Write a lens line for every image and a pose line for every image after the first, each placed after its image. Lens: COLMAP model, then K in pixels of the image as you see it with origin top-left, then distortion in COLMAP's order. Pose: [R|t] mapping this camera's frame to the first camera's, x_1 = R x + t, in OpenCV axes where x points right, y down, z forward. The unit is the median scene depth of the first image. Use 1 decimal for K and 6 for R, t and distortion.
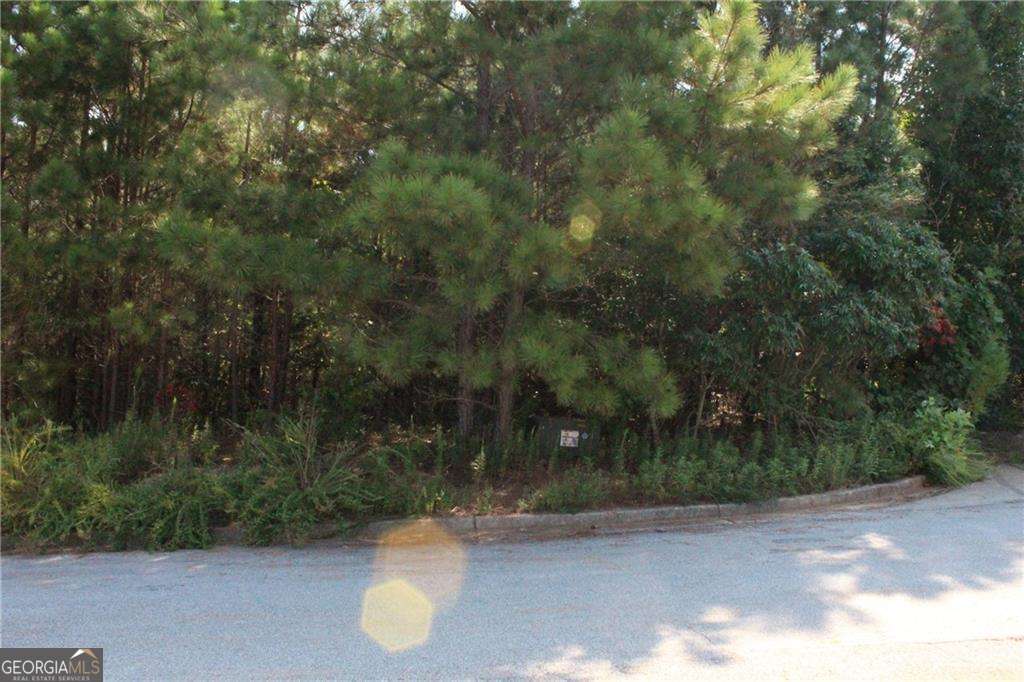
lens RADIAL K [[821.1, 0, 583.0], [0, 821.1, 340.2], [0, 0, 1]] dist [-0.172400, 0.179513]
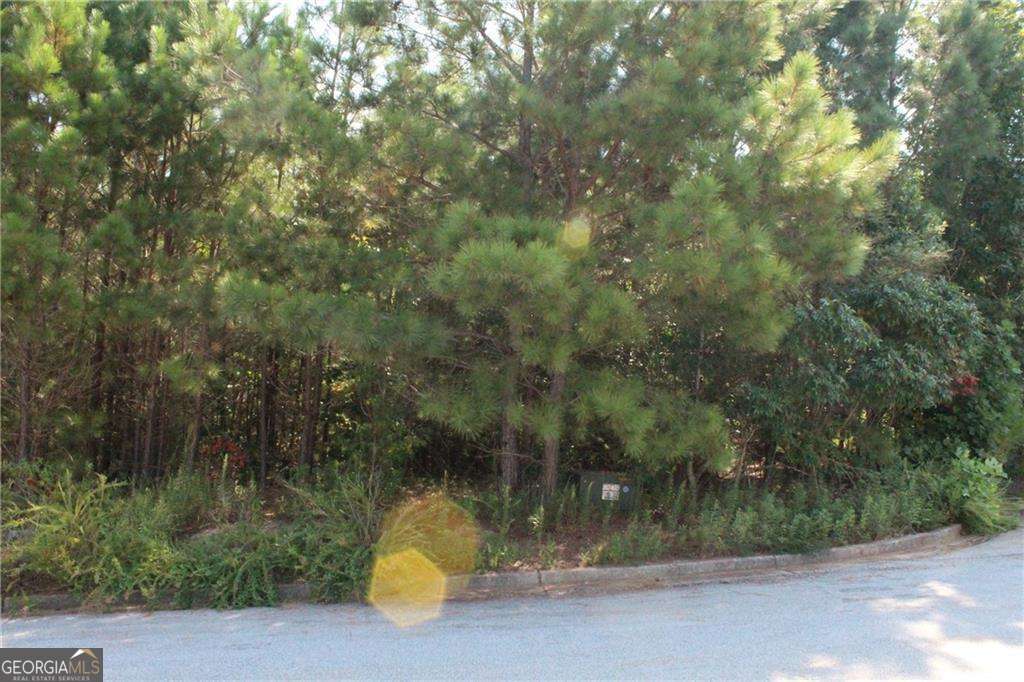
lens RADIAL K [[821.1, 0, 583.0], [0, 821.1, 340.2], [0, 0, 1]] dist [-0.172400, 0.179513]
pose [[0.999524, -0.000562, 0.030843, -0.100874], [0.002540, 0.997937, -0.064144, -0.002150], [-0.030743, 0.064192, 0.997464, -0.014382]]
